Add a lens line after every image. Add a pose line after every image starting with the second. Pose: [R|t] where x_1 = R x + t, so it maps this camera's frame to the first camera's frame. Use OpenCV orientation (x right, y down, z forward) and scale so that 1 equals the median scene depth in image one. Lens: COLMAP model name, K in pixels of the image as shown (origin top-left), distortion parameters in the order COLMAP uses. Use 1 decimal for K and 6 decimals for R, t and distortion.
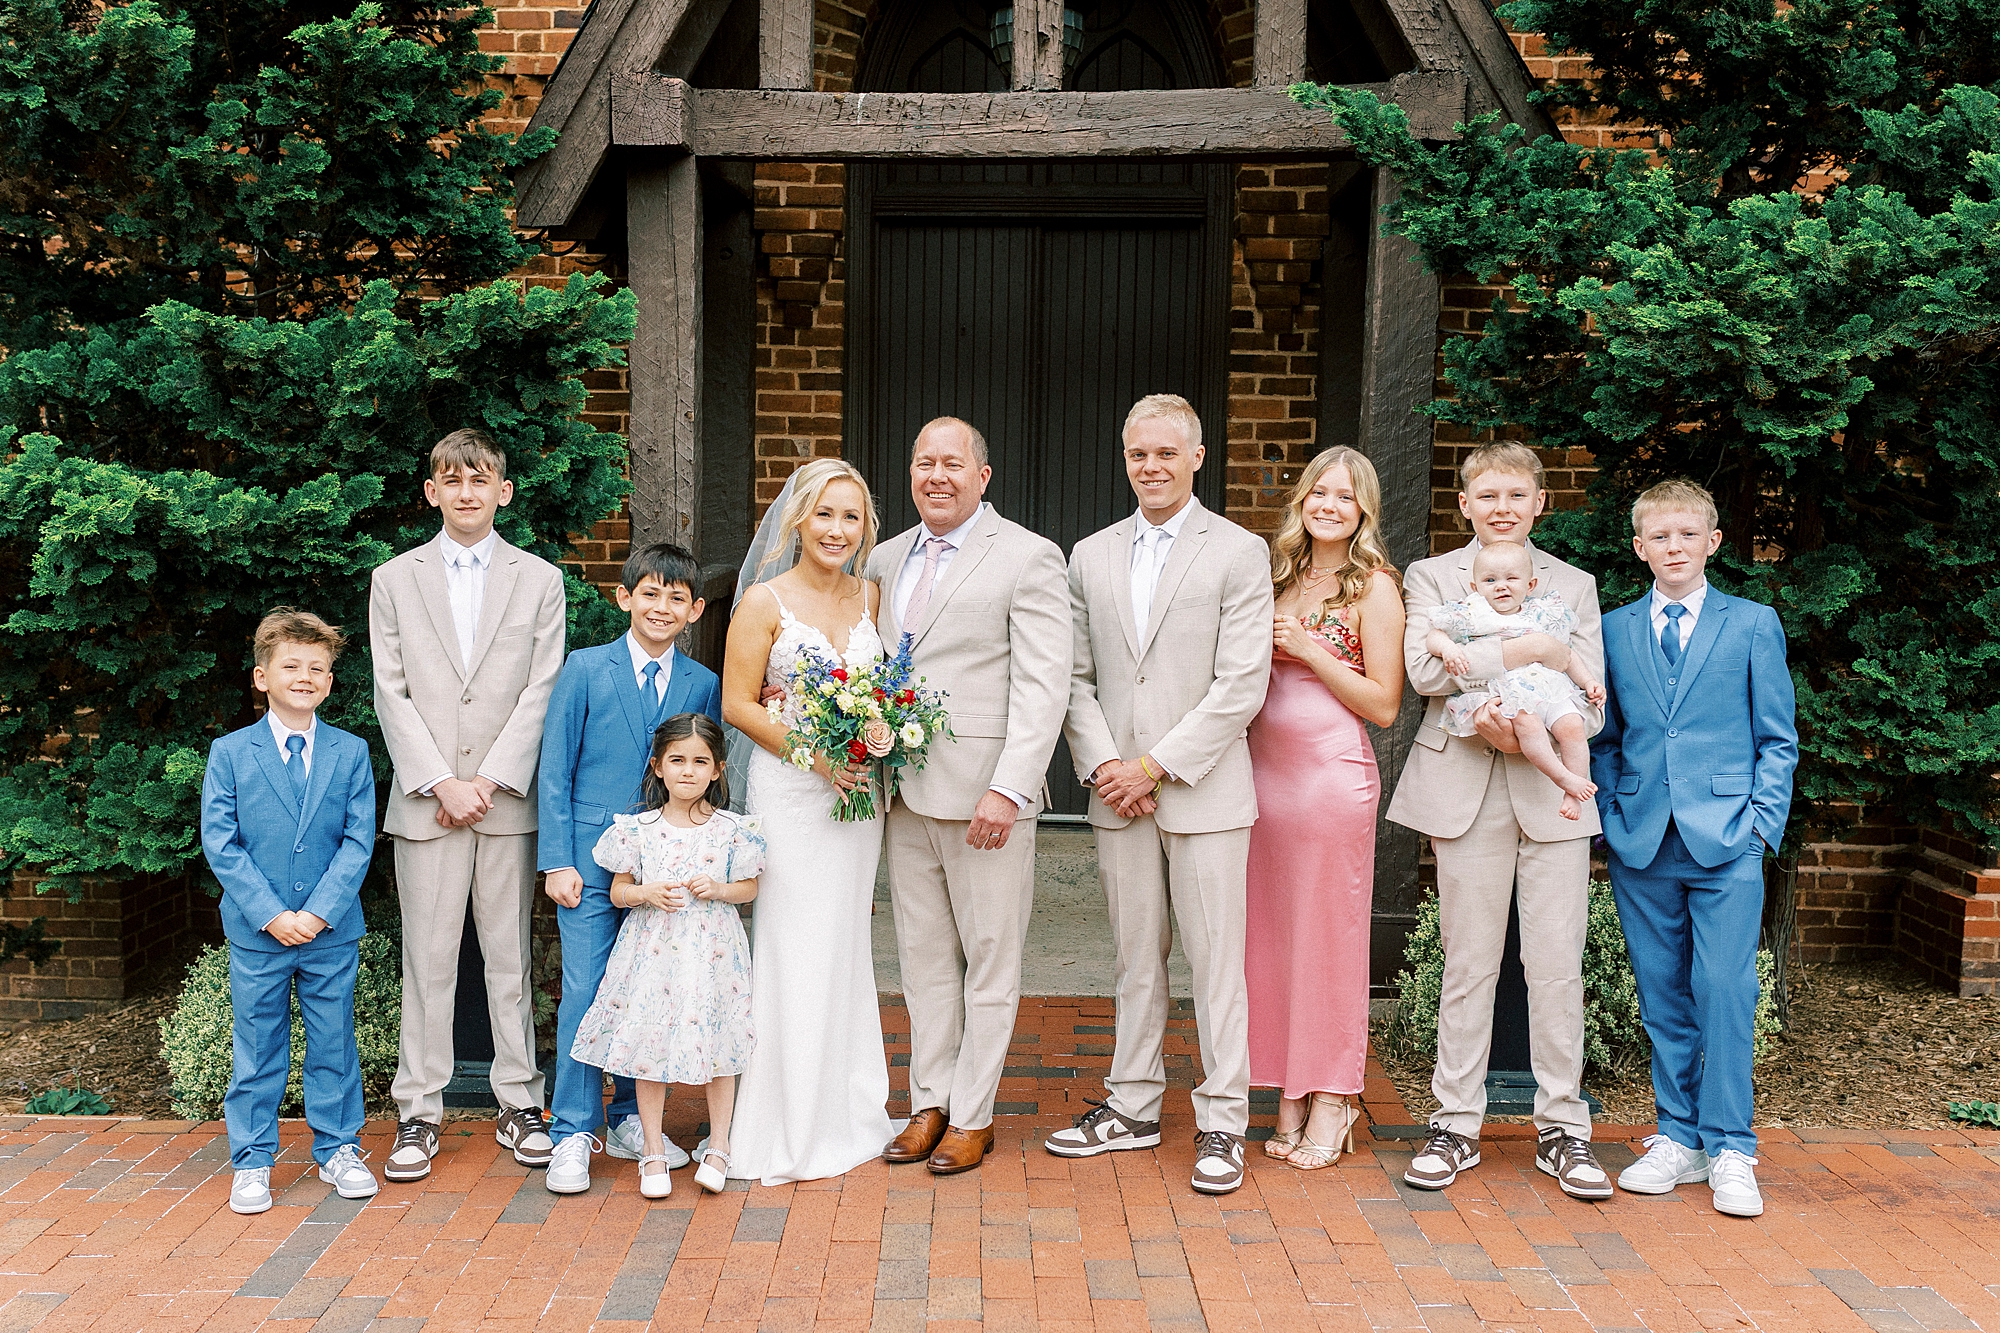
lens RADIAL K [[2073.2, 0, 973.1], [0, 2073.2, 726.9], [0, 0, 1]] dist [0.005421, 0.001823]
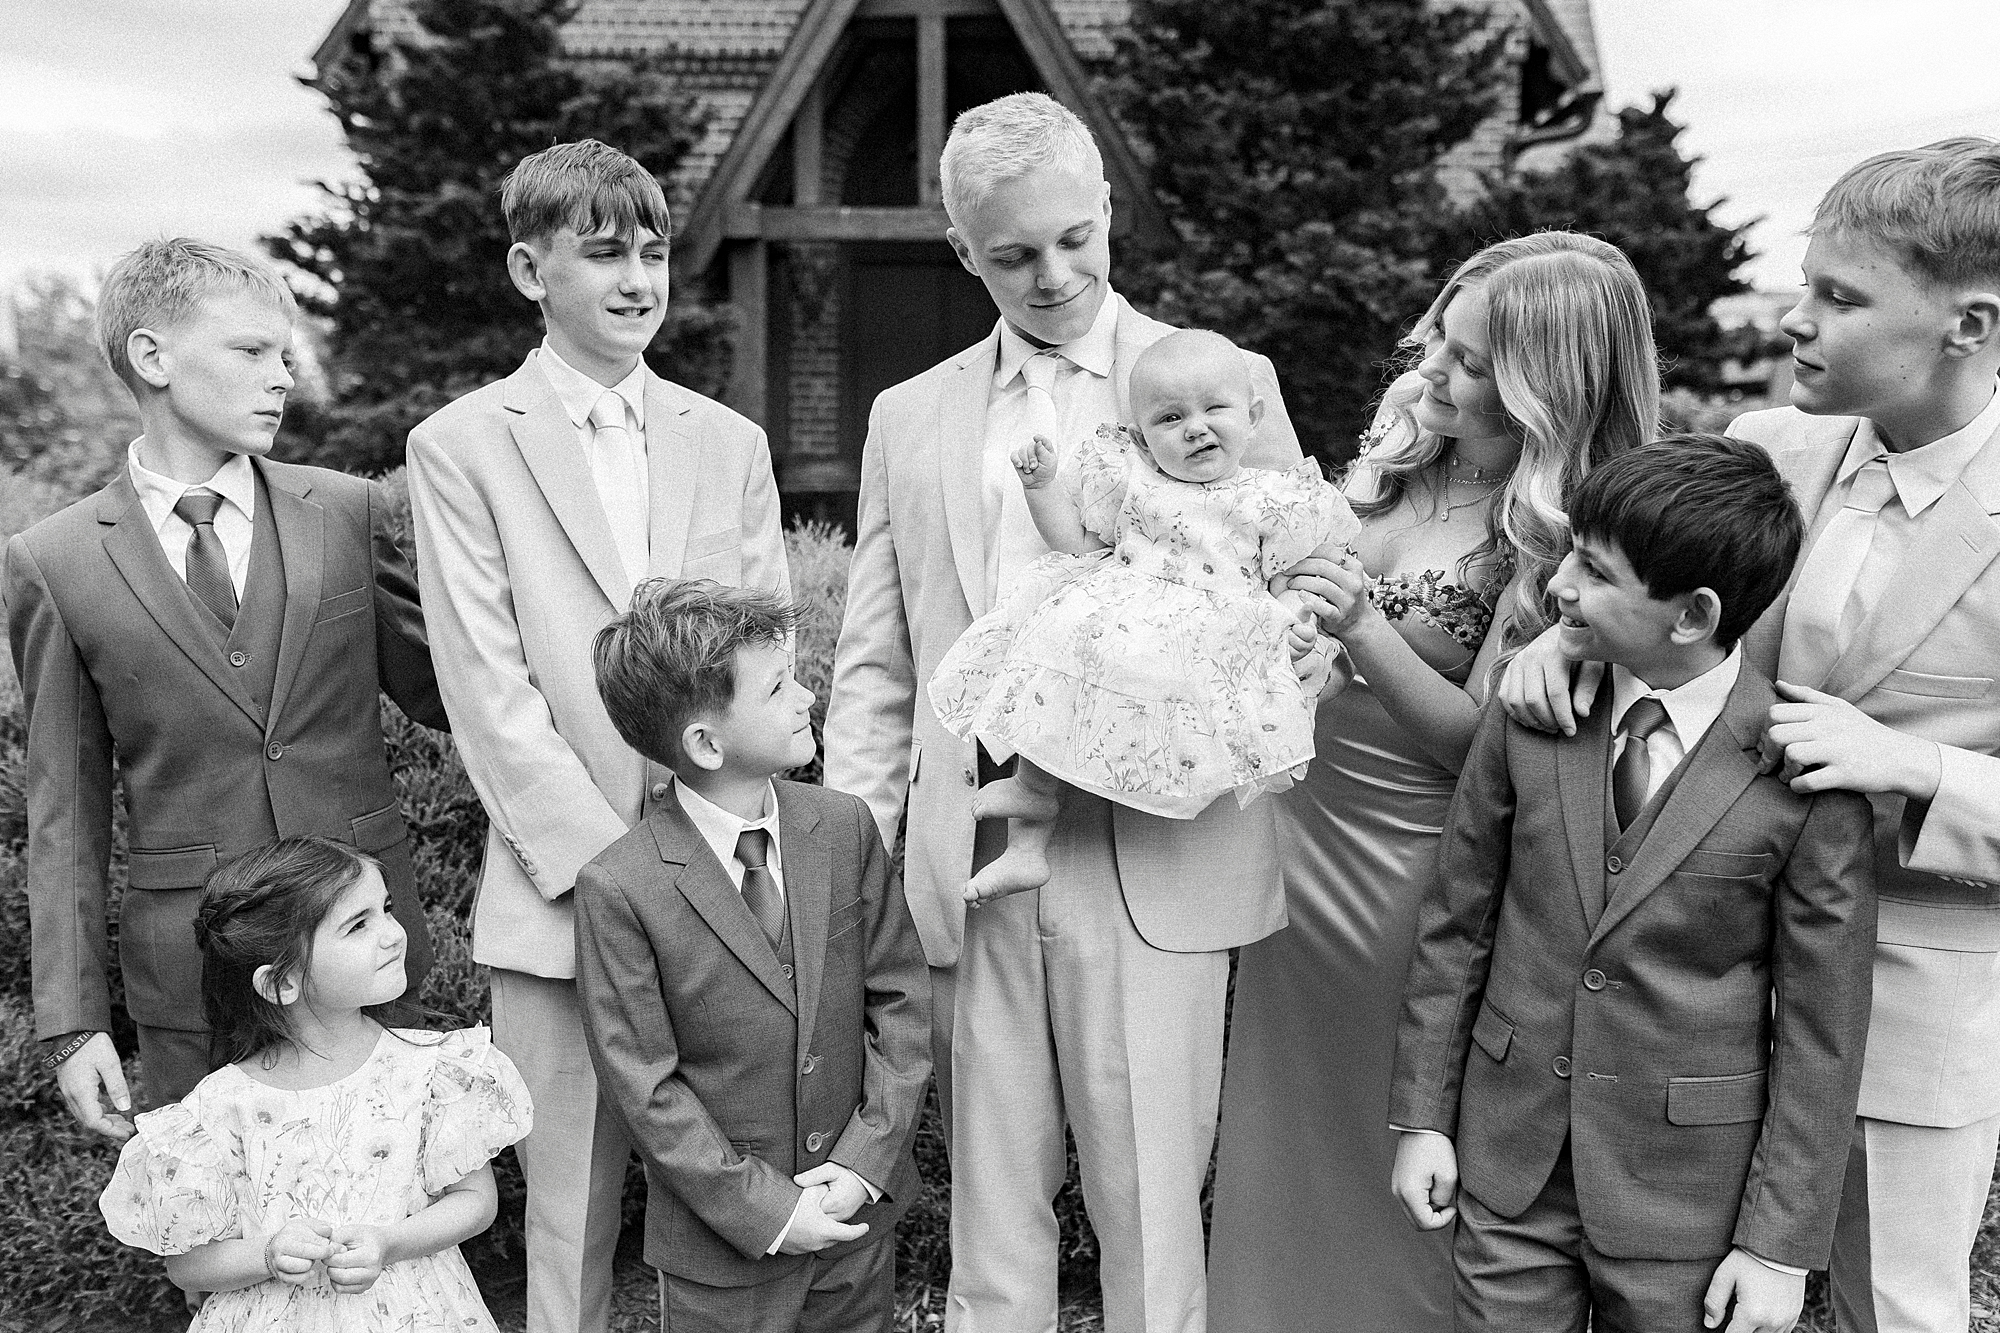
lens RADIAL K [[1892.5, 0, 1000.0], [0, 1892.5, 666.5], [0, 0, 1]] dist [0.005156, -0.000923]
pose [[0.999808, -0.007460, 0.018111, 0.061868], [0.007416, 0.999969, 0.002519, 0.143579], [-0.018129, -0.002384, 0.999833, -0.880356]]
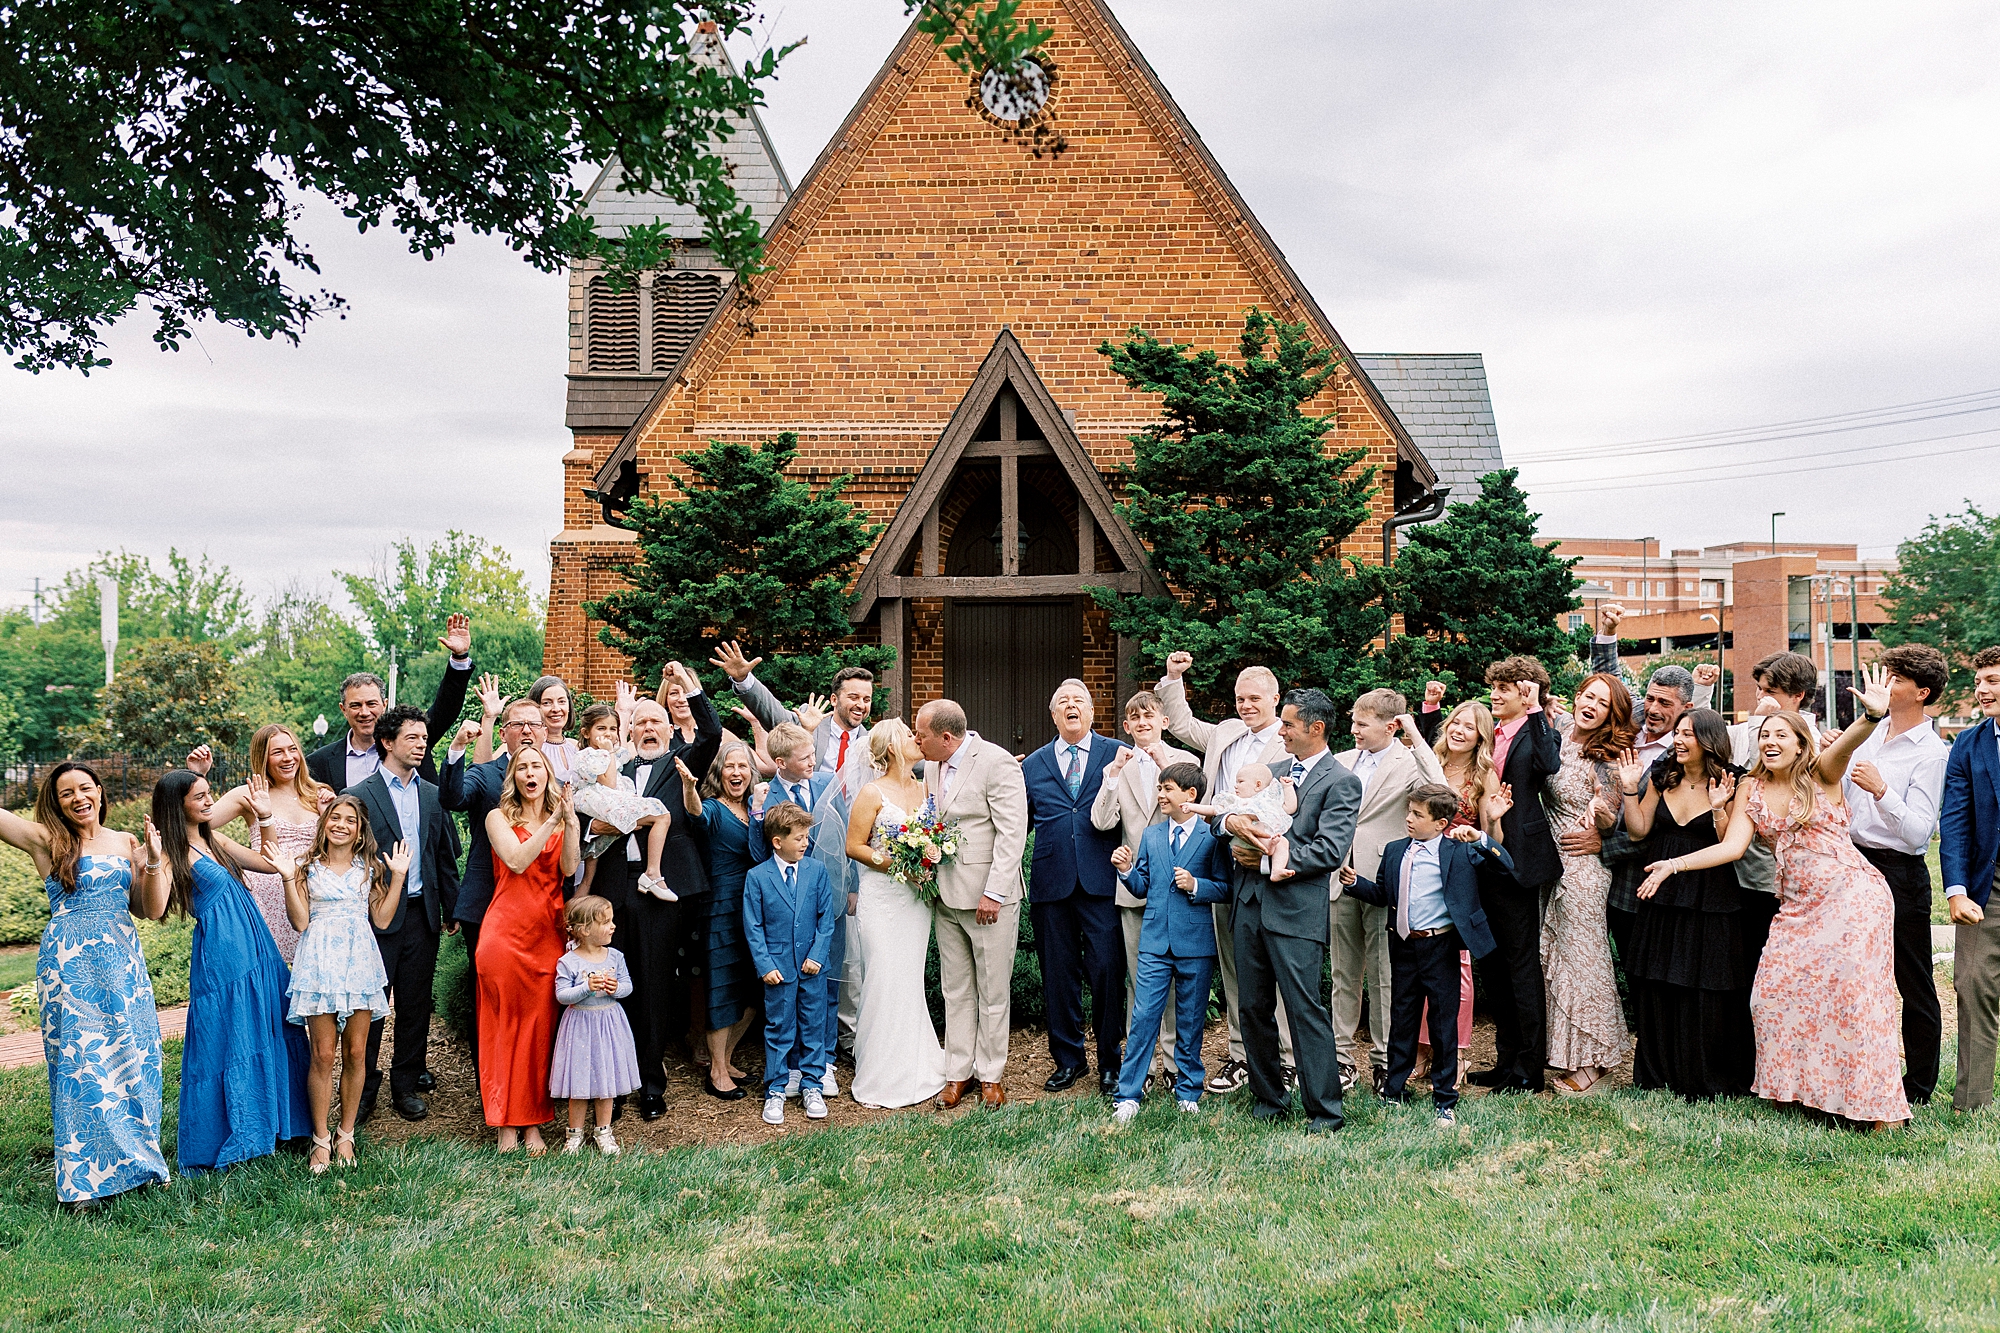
lens RADIAL K [[1892.5, 0, 1000.0], [0, 1892.5, 666.5], [0, 0, 1]] dist [0.005156, -0.000923]
pose [[0.999712, -0.018160, 0.015660, -0.033612], [0.020059, 0.991164, -0.131115, 0.211491], [-0.013141, 0.131392, 0.991243, -1.870699]]
